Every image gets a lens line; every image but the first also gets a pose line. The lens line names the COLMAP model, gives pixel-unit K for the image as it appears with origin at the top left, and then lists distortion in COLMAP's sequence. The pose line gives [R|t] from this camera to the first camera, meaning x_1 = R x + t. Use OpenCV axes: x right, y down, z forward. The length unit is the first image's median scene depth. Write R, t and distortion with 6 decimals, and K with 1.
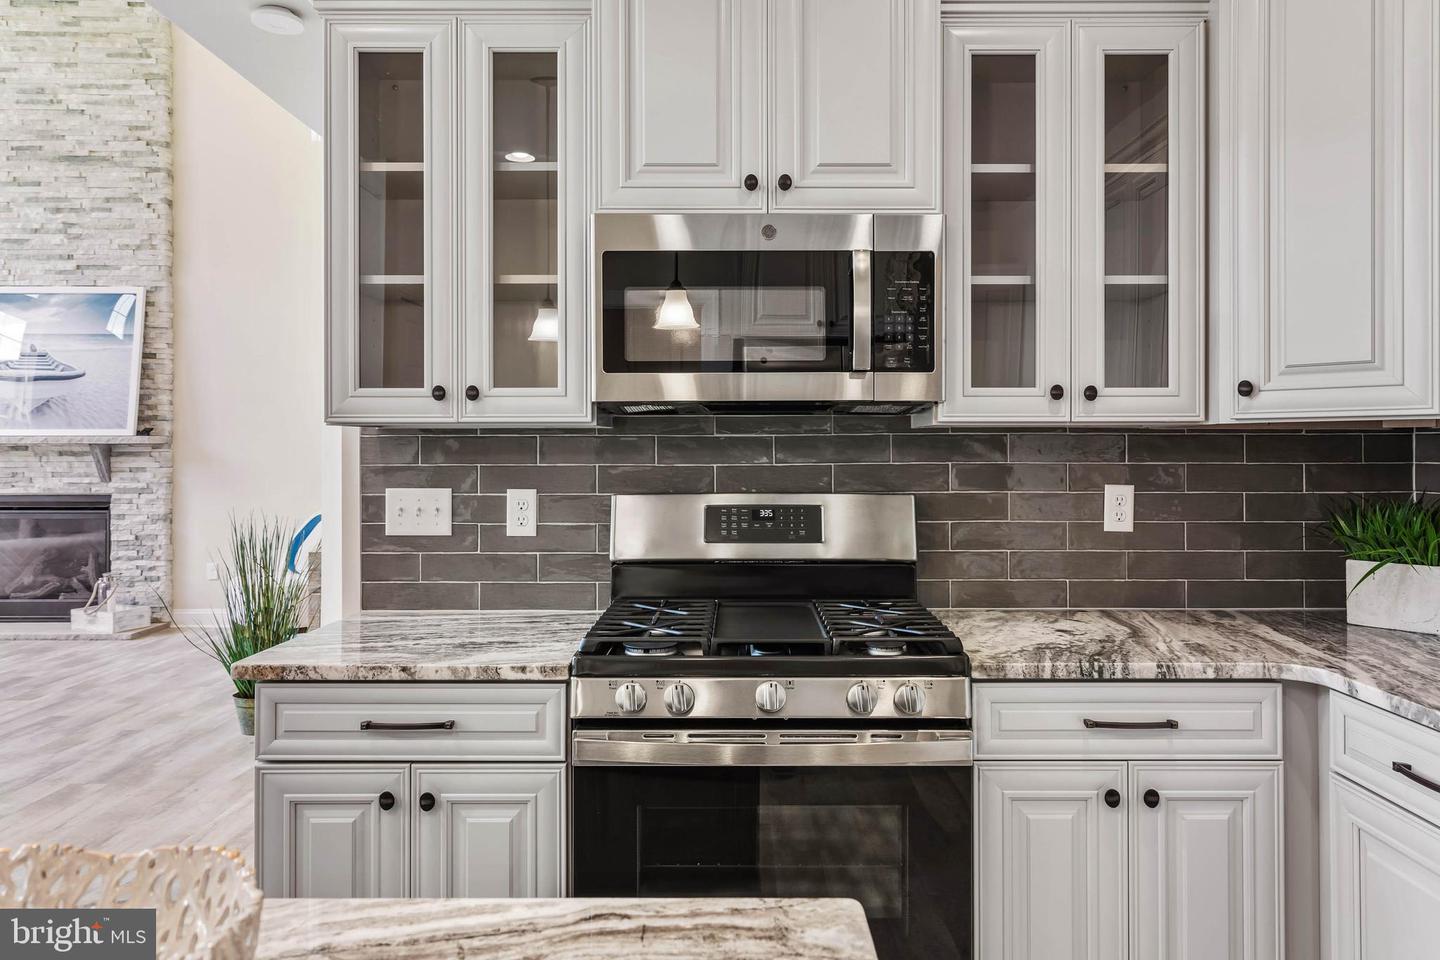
lens RADIAL K [[1053.1, 0, 717.8], [0, 1053.1, 437.2], [0, 0, 1]] dist [0.011664, 0.006880]
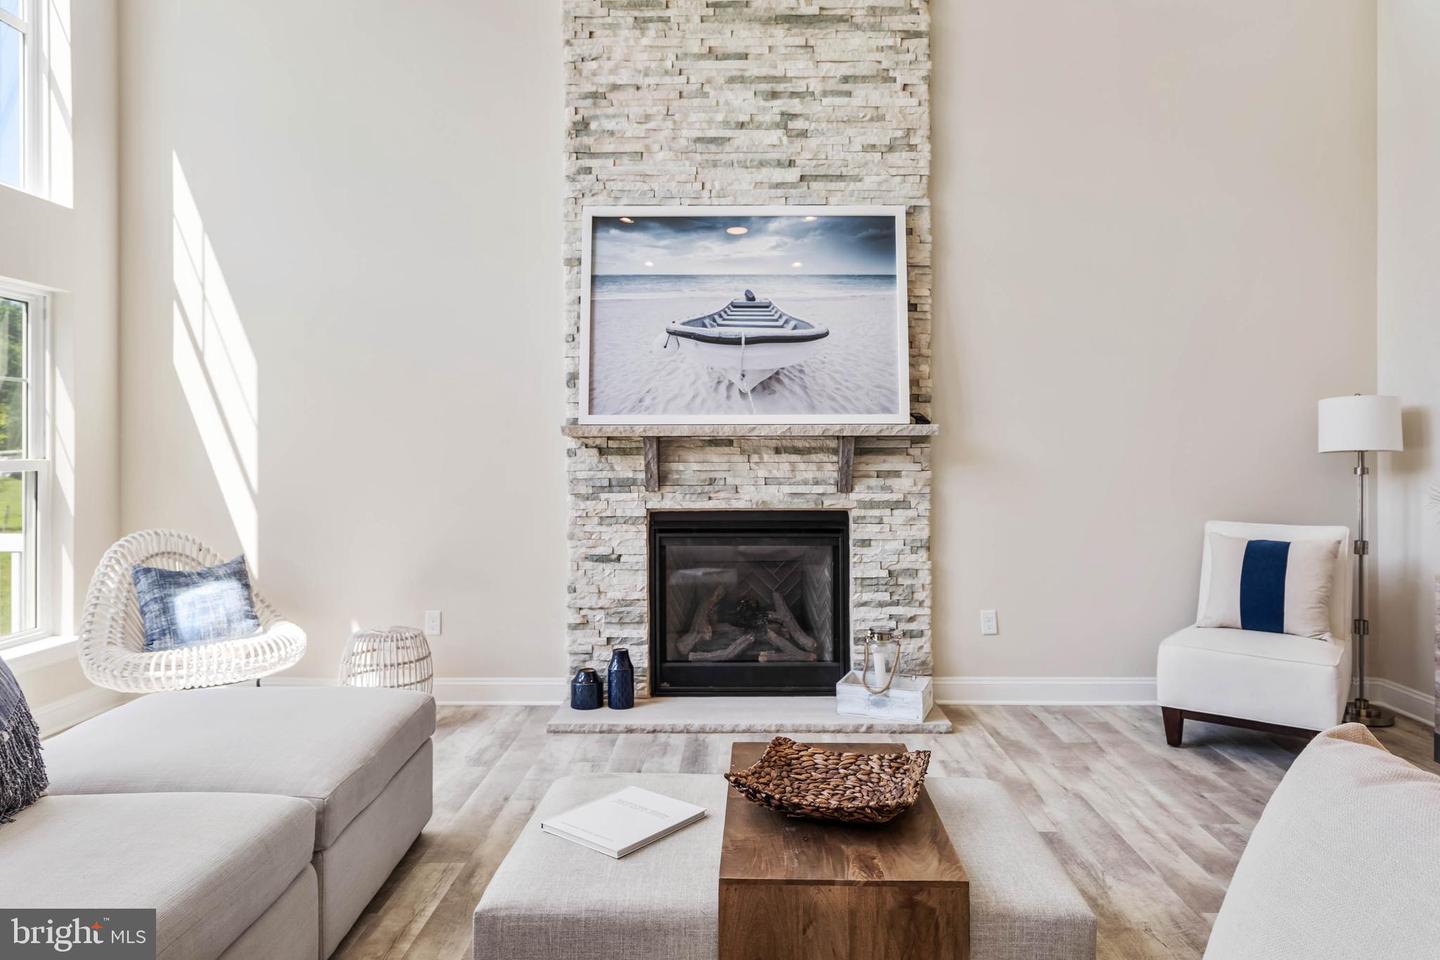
lens RADIAL K [[960.5, 0, 719.2], [0, 960.5, 440.2], [0, 0, 1]] dist [0.015509, -0.005460]
pose [[1.000000, -0.000139, 0.000064, -0.658509], [0.000139, 0.999996, 0.002759, 0.007055], [-0.000064, -0.002759, 0.999996, 0.378430]]
